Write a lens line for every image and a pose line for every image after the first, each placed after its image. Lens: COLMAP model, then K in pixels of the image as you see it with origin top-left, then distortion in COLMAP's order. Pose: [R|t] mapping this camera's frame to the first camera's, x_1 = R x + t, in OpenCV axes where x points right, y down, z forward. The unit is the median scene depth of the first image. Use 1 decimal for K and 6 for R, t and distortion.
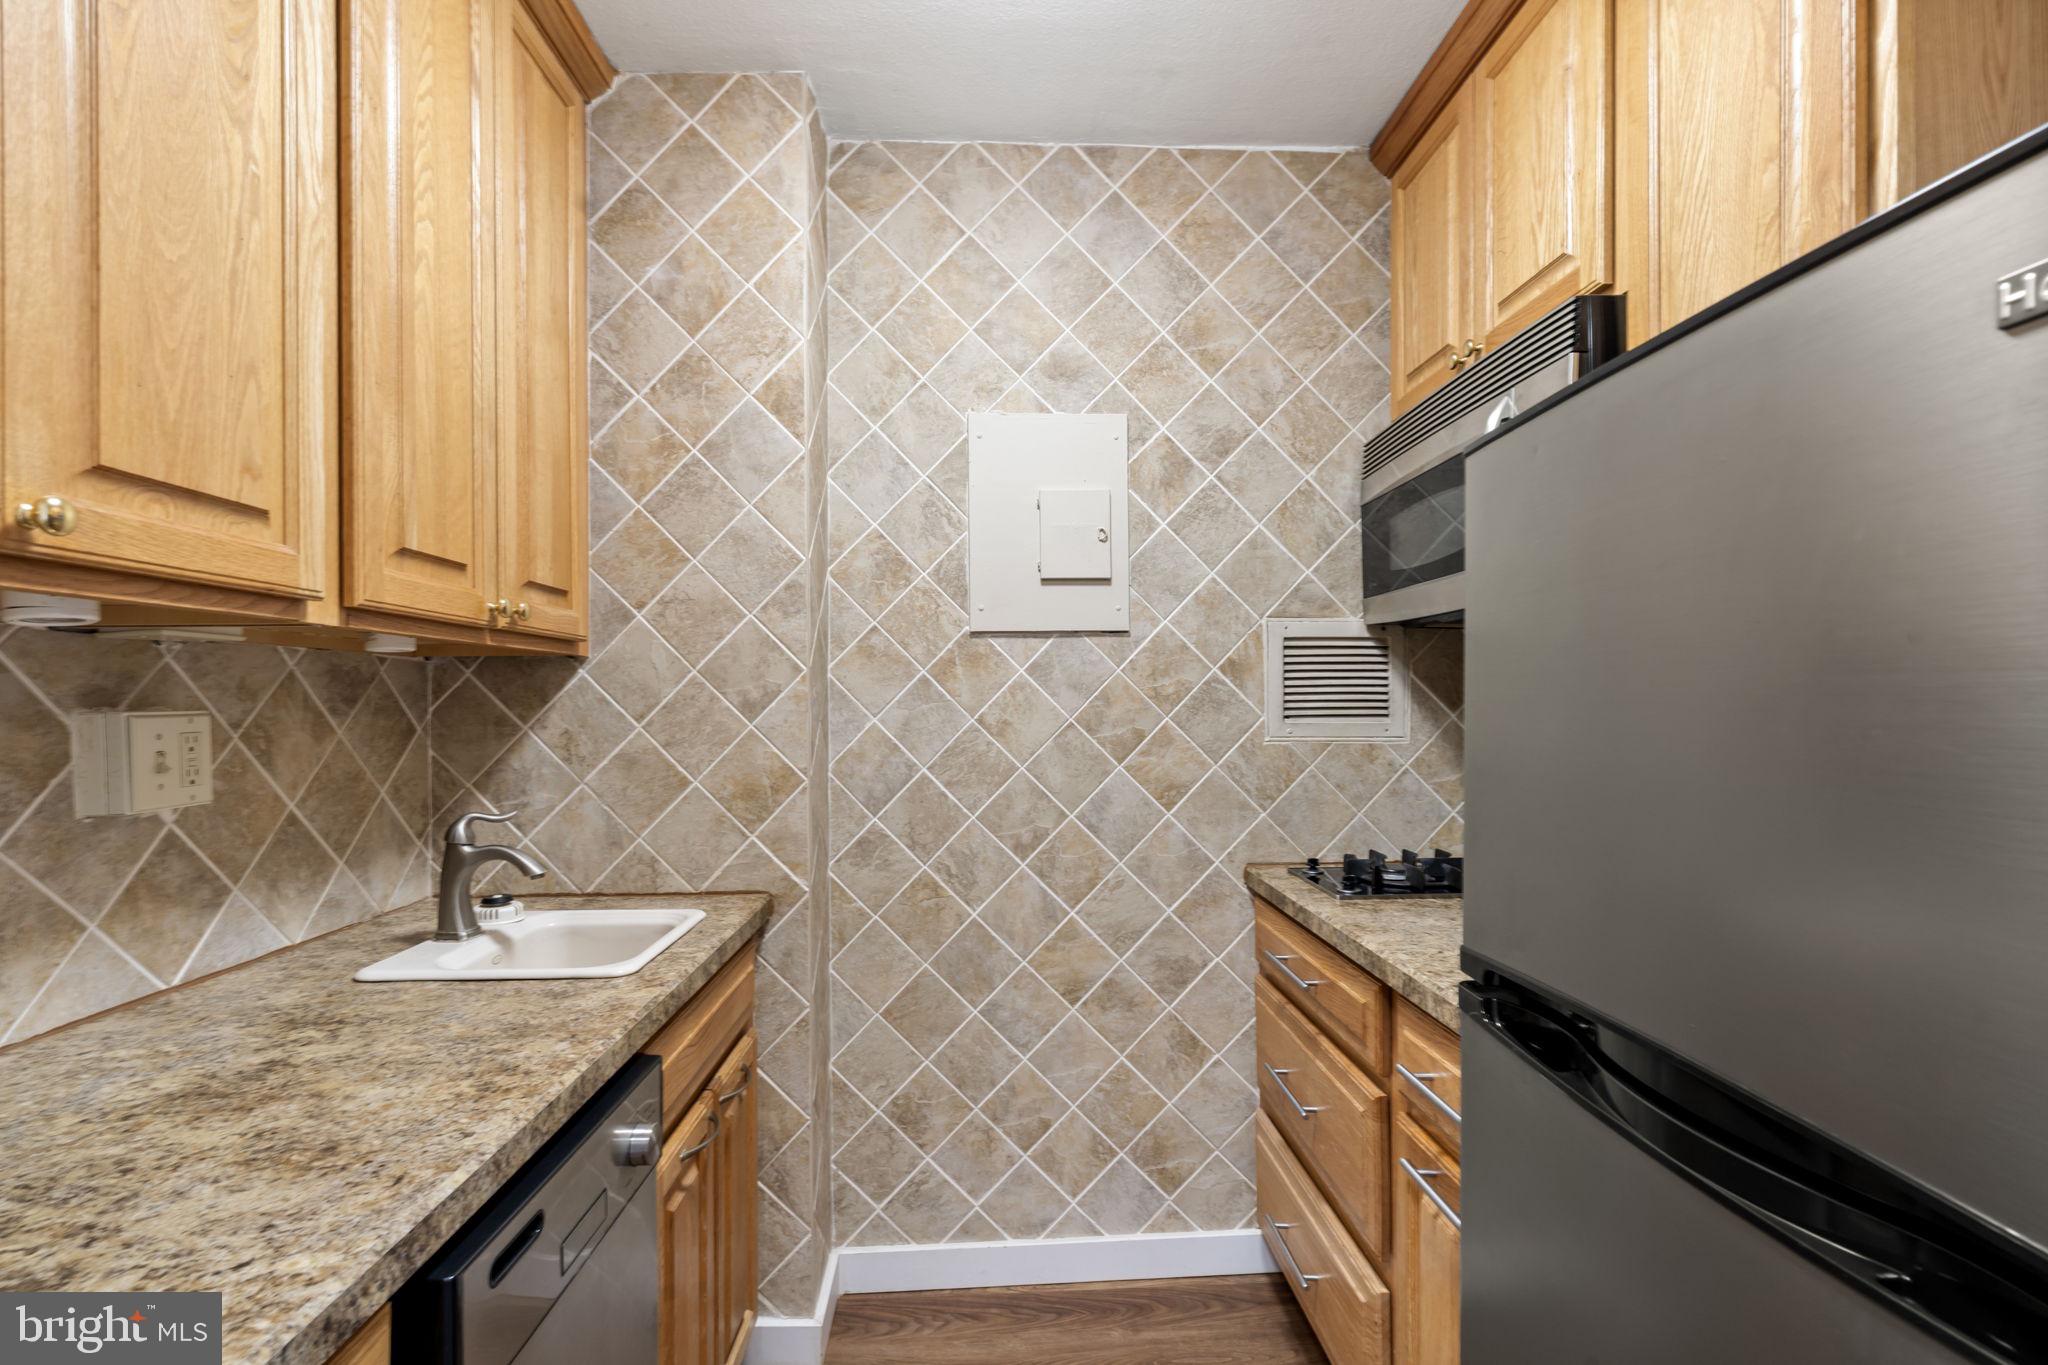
lens RADIAL K [[925.8, 0, 1032.4], [0, 925.8, 712.2], [0, 0, 1]] dist [-0.013532, 0.005652]
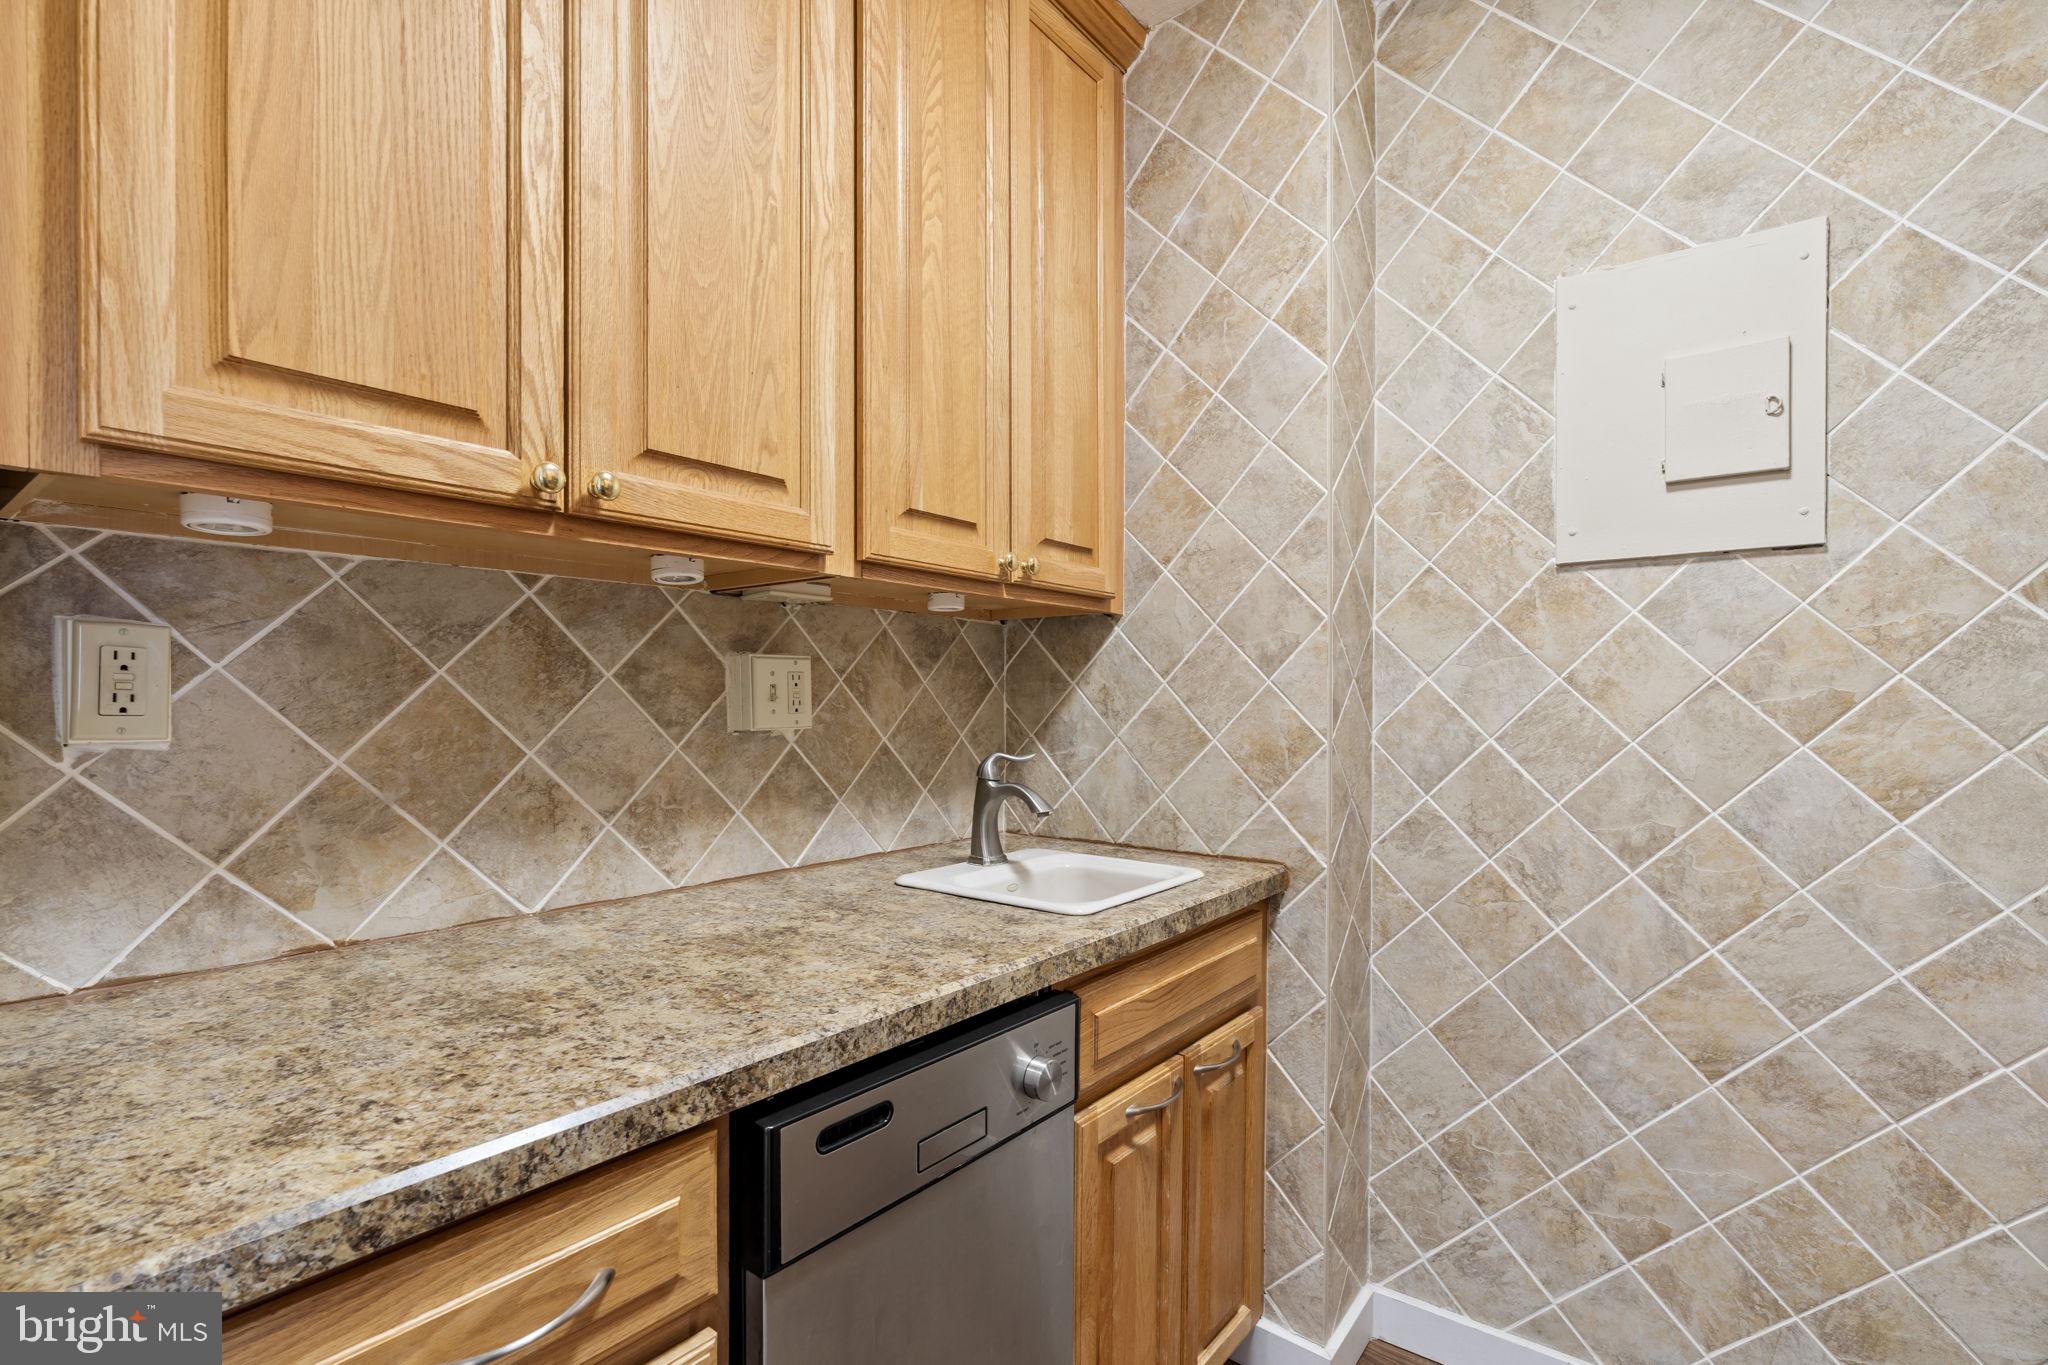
lens RADIAL K [[925.8, 0, 1045.0], [0, 925.8, 714.7], [0, 0, 1]] dist [-0.013532, 0.005652]
pose [[0.760069, 0.019545, -0.649549, 0.128788], [-0.012633, 0.999803, 0.015301, 0.037620], [0.649720, -0.003424, 0.760166, 0.156433]]
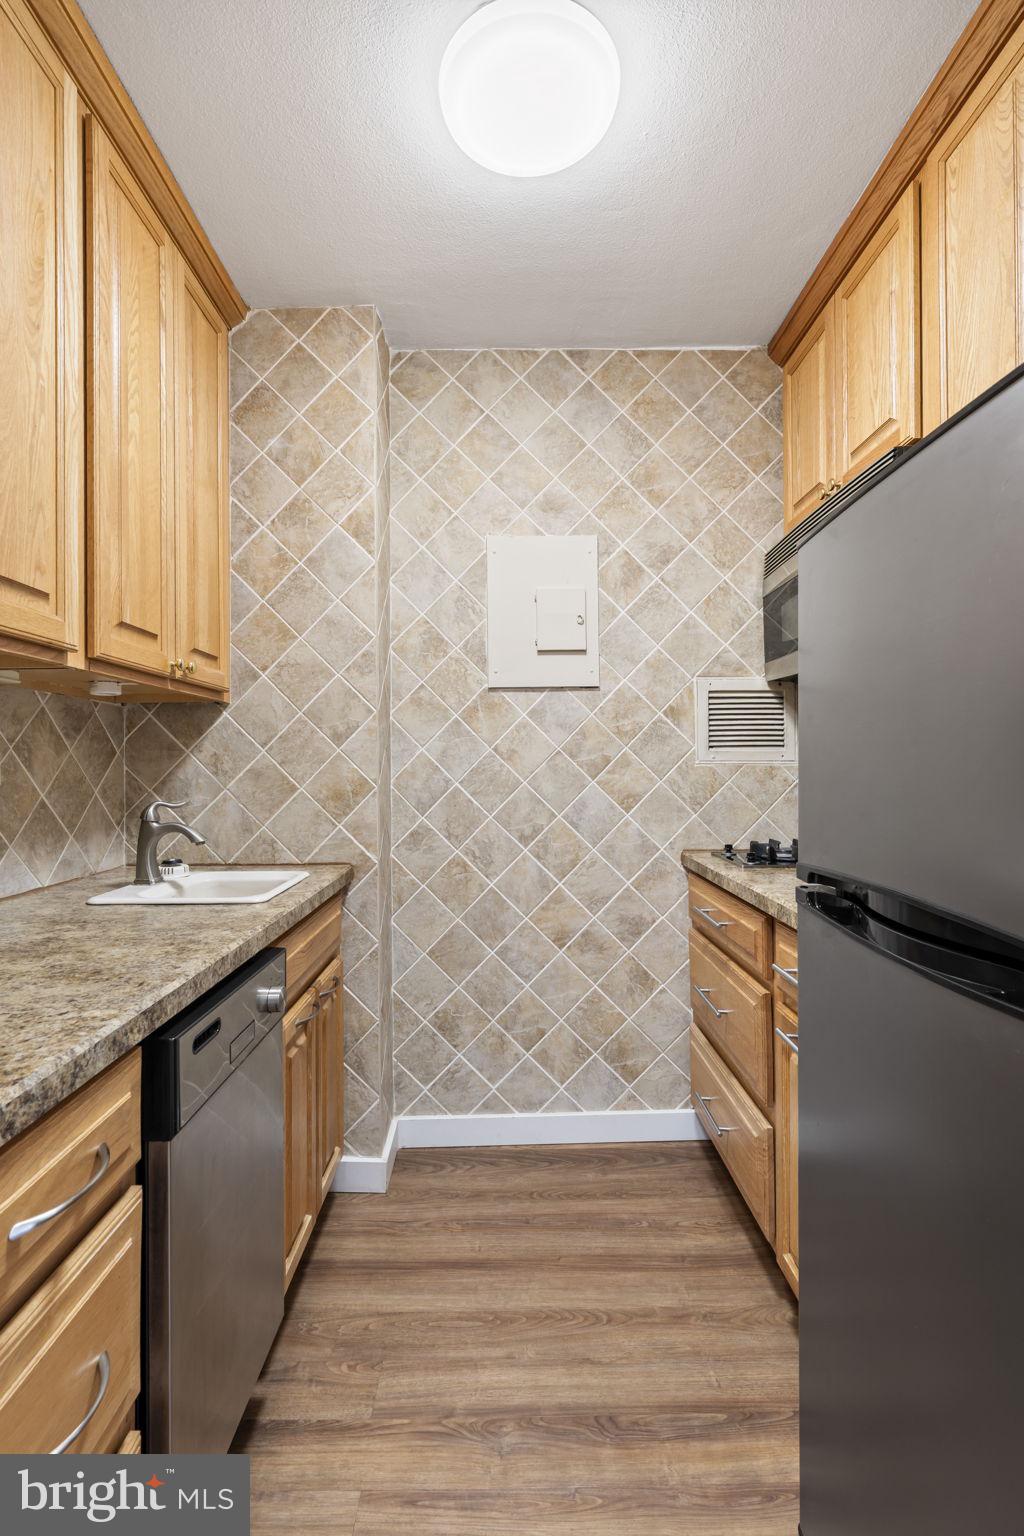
lens RADIAL K [[694.3, 0, 512.9], [0, 694.3, 764.8], [0, 0, 1]] dist [-0.013532, 0.005652]
pose [[0.999271, -0.001957, -0.038129, 0.013777], [0.001718, 0.999979, -0.006302, 0.046554], [0.038140, 0.006232, 0.999253, -0.091142]]
